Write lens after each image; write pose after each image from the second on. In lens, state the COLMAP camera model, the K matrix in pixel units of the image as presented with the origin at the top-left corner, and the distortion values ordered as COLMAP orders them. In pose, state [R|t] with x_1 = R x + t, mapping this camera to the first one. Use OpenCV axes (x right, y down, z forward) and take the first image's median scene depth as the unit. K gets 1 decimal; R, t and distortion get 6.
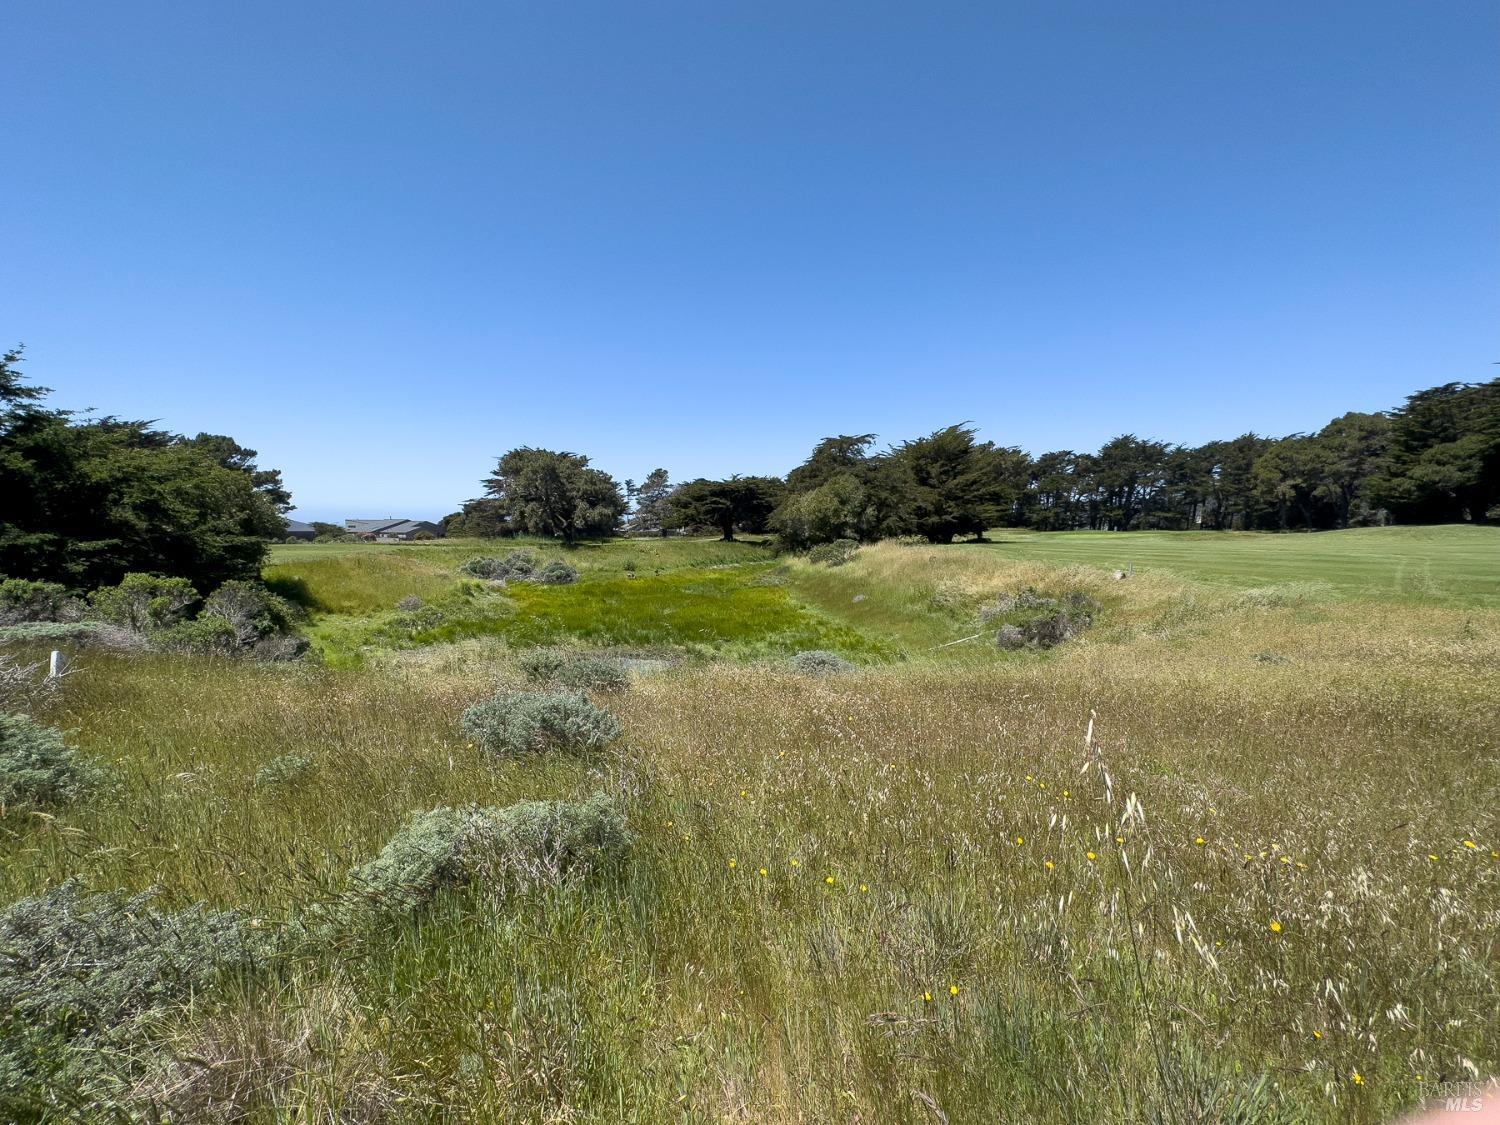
lens RADIAL K [[578.3, 0, 758.1], [0, 578.3, 558.9], [0, 0, 1]] dist [-0.007068, 0.000272]
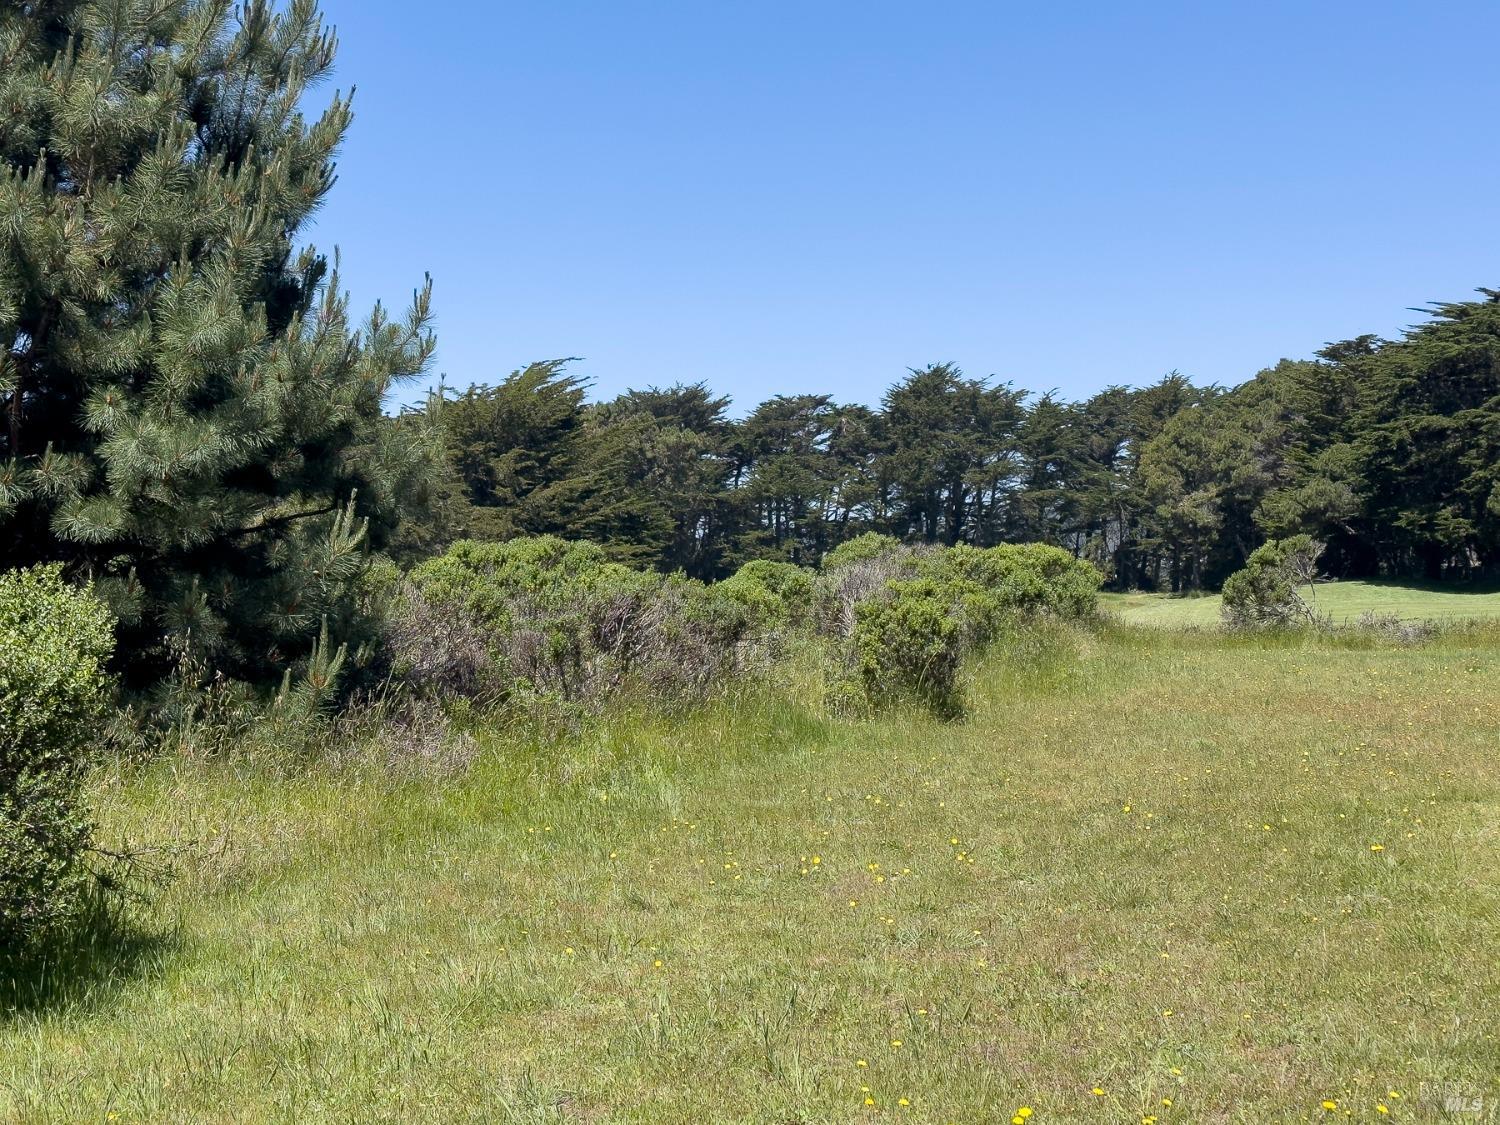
lens RADIAL K [[2032.9, 0, 753.2], [0, 2032.9, 566.7], [0, 0, 1]] dist [0.028792, 0.000000]
pose [[0.911676, -0.002319, 0.410904, -0.152389], [0.028538, 0.997927, -0.057685, 0.020276], [-0.409918, 0.064317, 0.909852, -0.467698]]
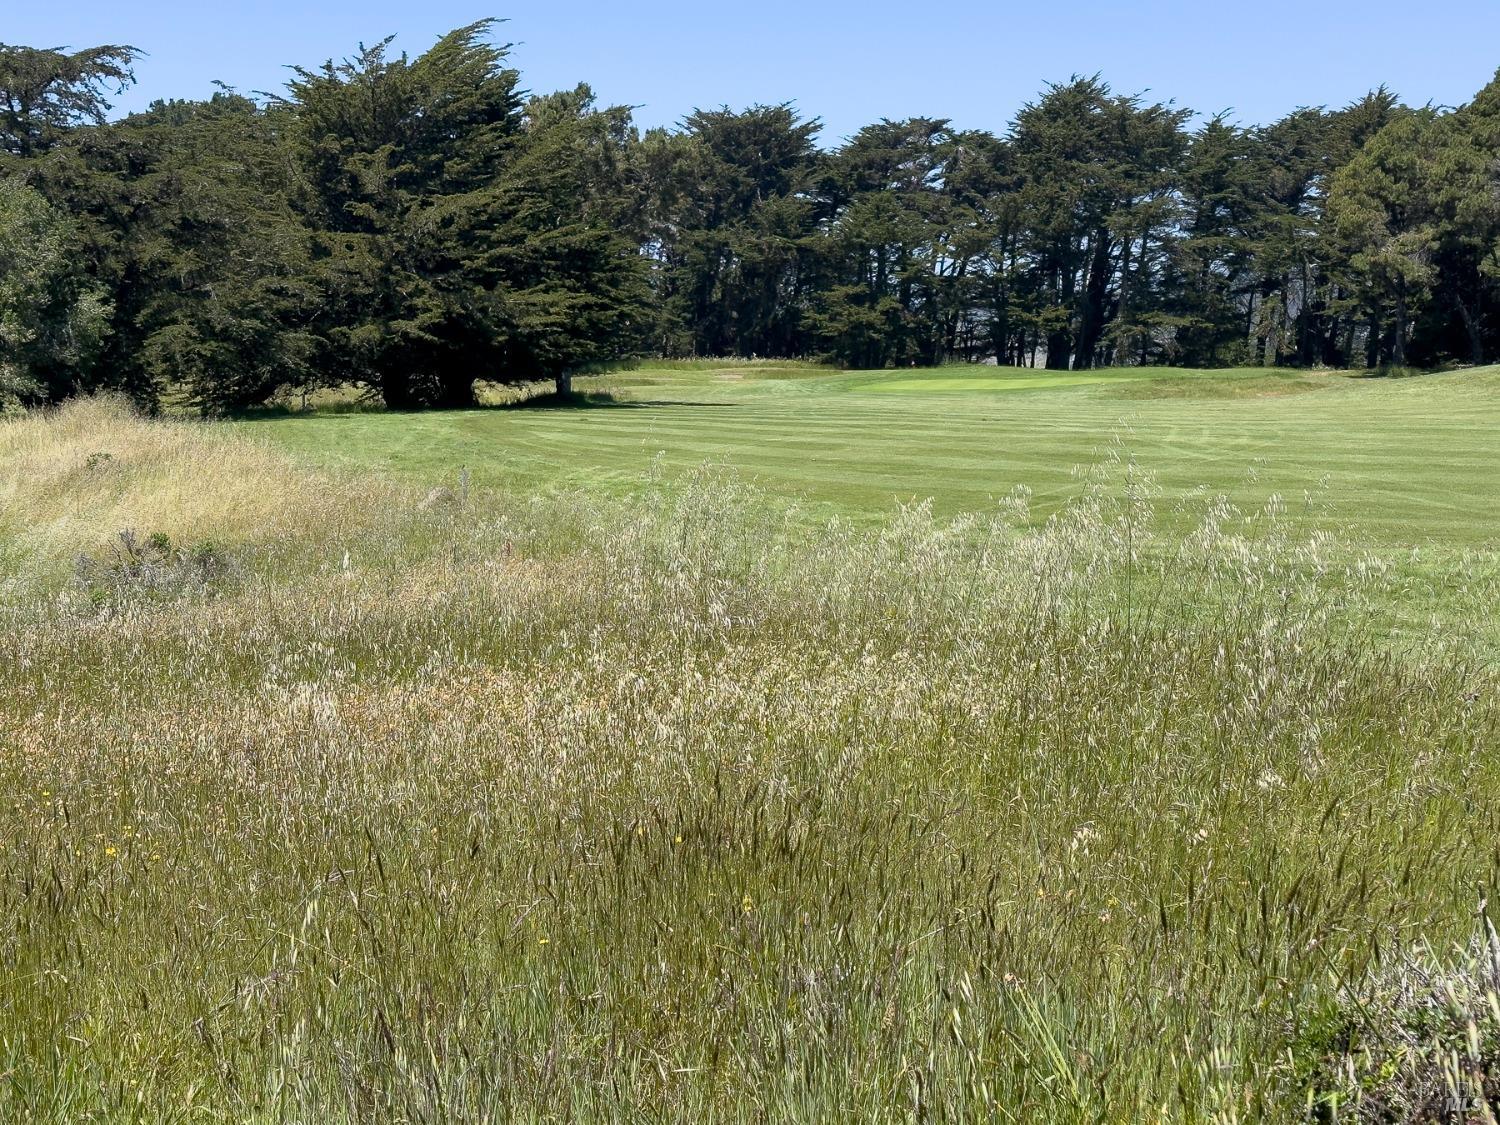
lens RADIAL K [[2032.9, 0, 783.7], [0, 2032.9, 551.4], [0, 0, 1]] dist [0.028792, 0.000000]
pose [[0.940582, -0.027882, 0.338421, 0.120979], [0.013011, 0.998851, 0.046131, 0.001684], [-0.339318, -0.038986, 0.939863, -0.097175]]
